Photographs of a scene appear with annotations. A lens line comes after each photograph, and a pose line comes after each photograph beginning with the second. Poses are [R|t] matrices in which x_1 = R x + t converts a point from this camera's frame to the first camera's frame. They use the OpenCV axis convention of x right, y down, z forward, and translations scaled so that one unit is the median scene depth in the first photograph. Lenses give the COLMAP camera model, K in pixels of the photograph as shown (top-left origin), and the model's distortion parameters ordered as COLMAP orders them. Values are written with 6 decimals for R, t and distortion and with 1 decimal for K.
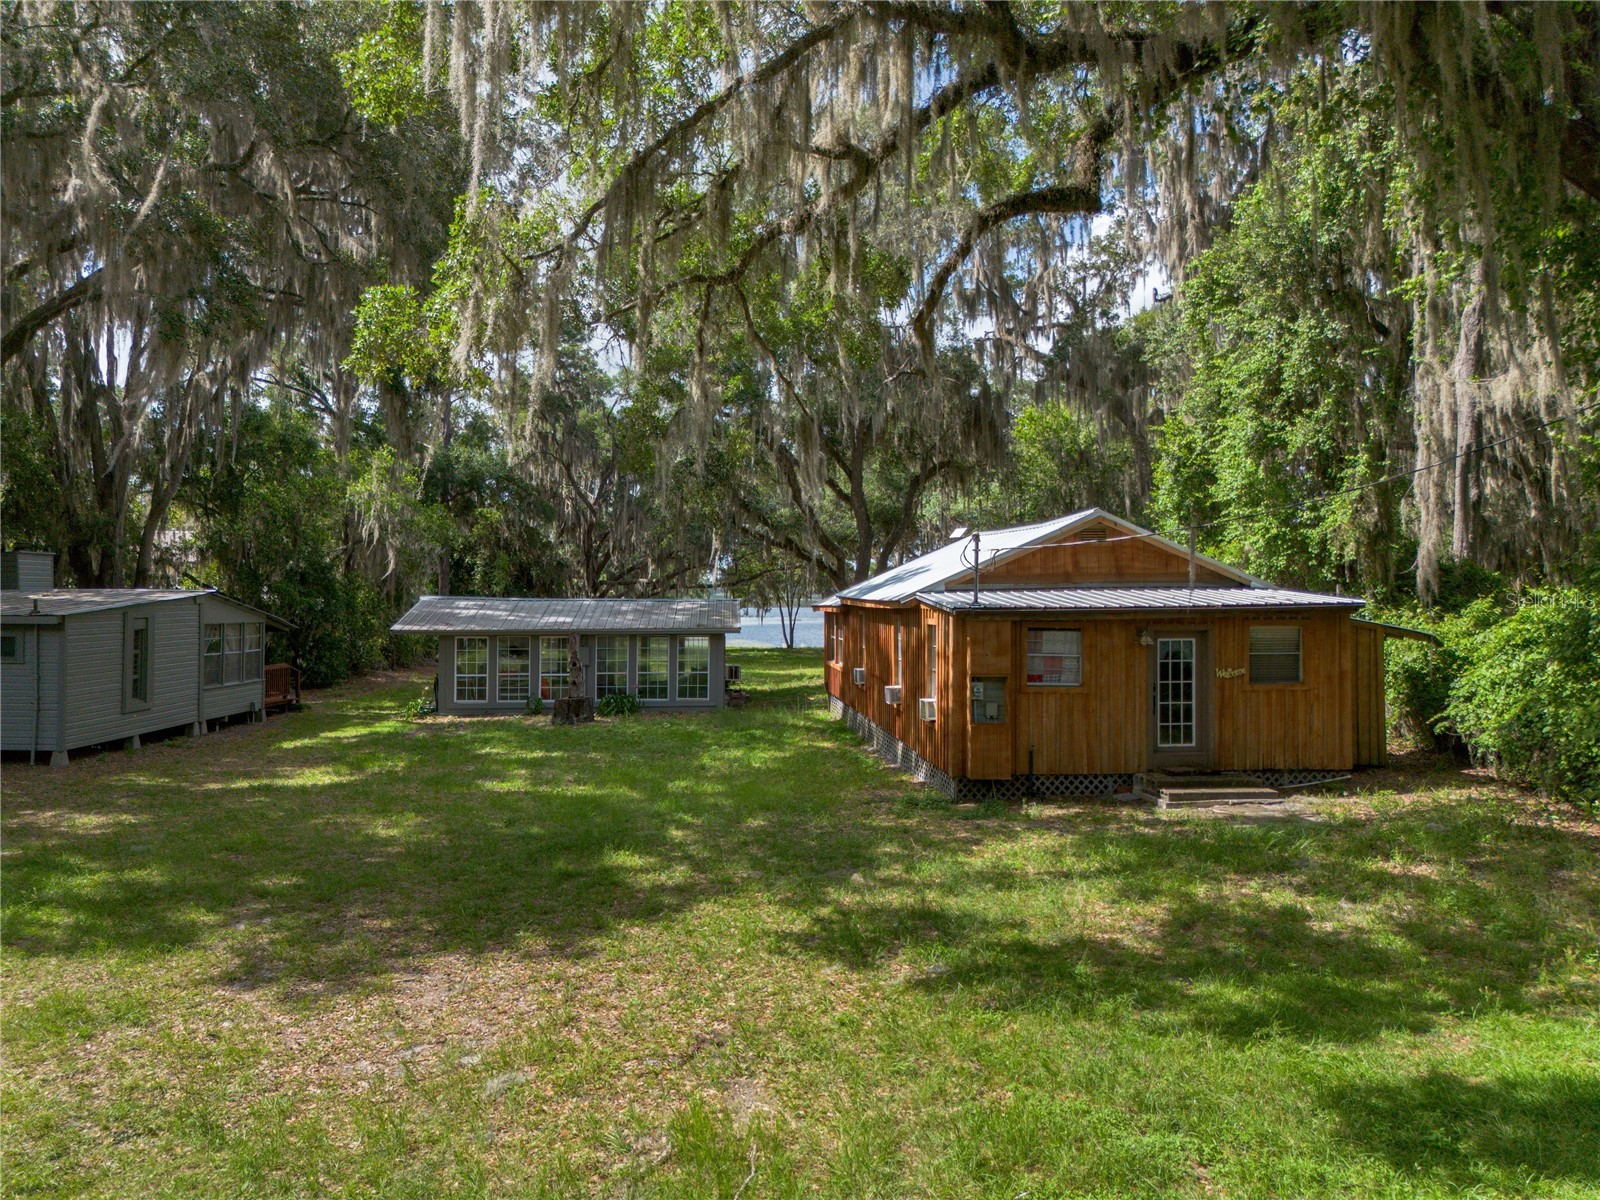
lens RADIAL K [[1129.0, 0, 800.1], [0, 1129.0, 595.6], [0, 0, 1]] dist [0.057709, -0.047873]
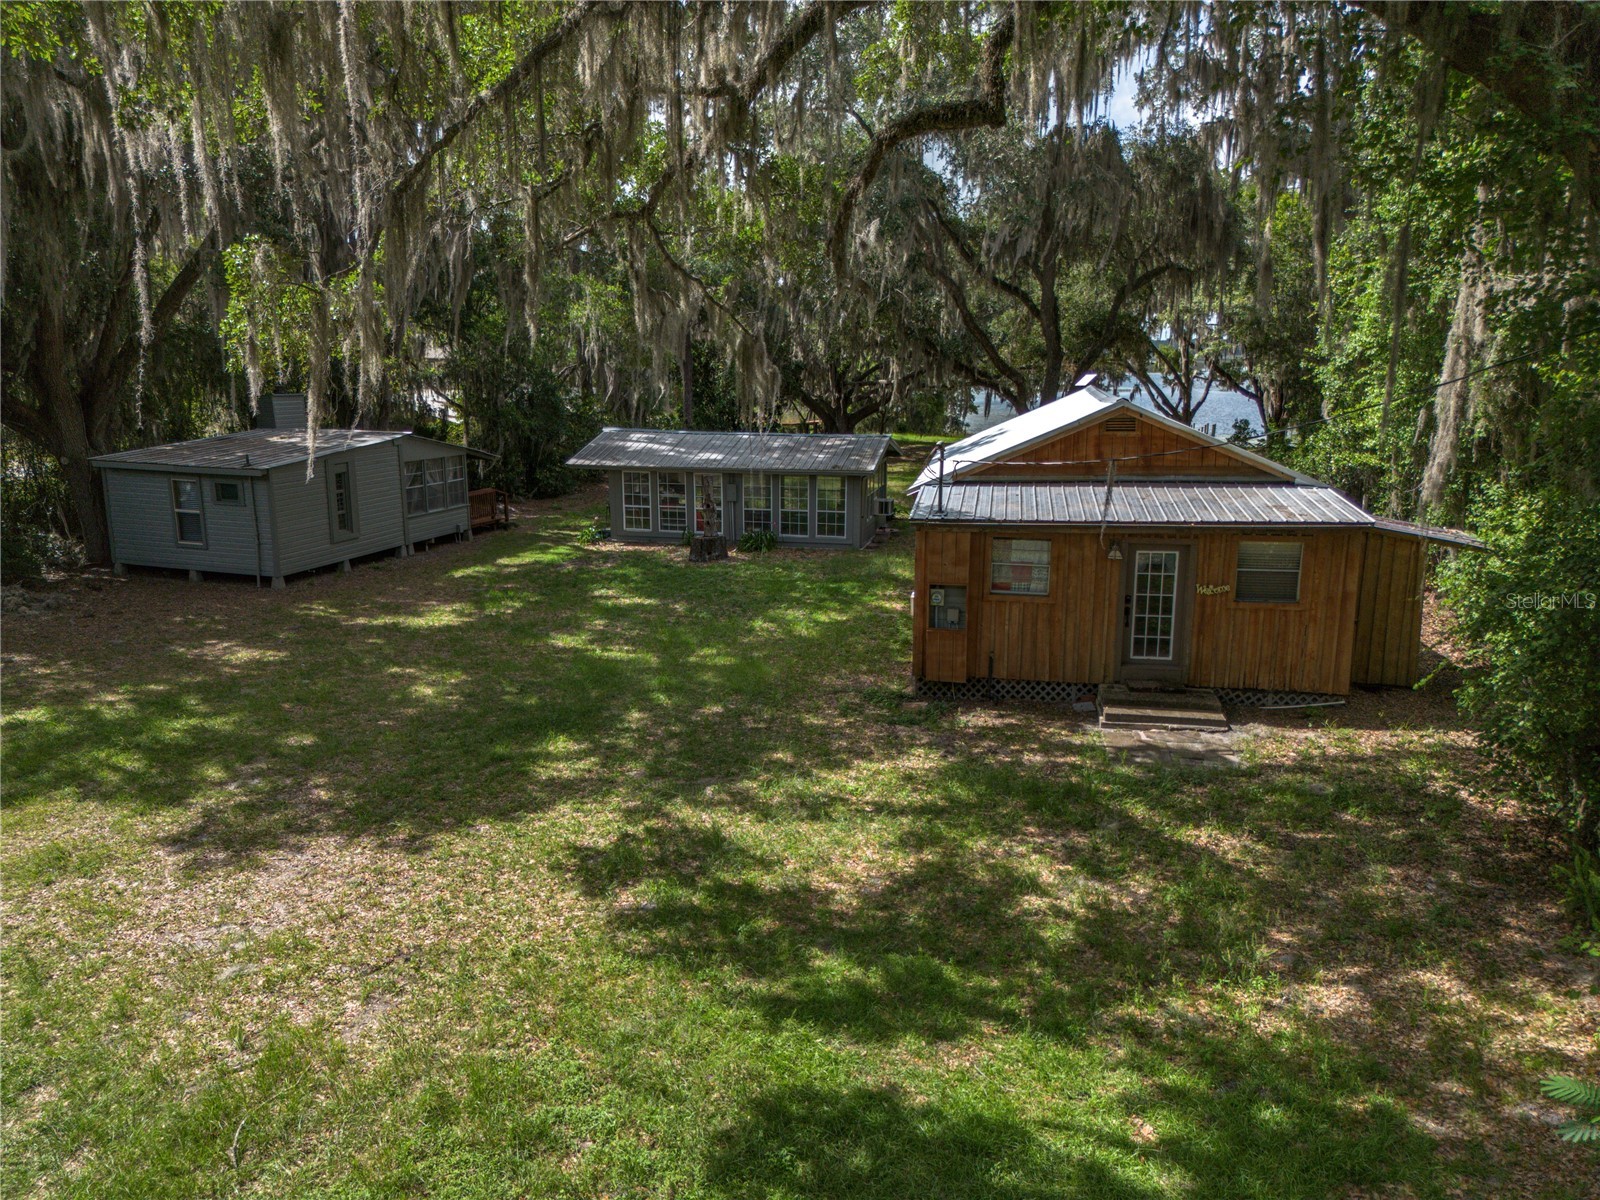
lens RADIAL K [[1129.0, 0, 800.3], [0, 1129.0, 593.2], [0, 0, 1]] dist [0.057709, -0.047873]
pose [[0.957620, 0.056818, -0.282376, 0.321041], [0.001519, 0.979341, 0.202209, -0.124658], [0.288031, -0.194069, 0.937750, 0.002024]]
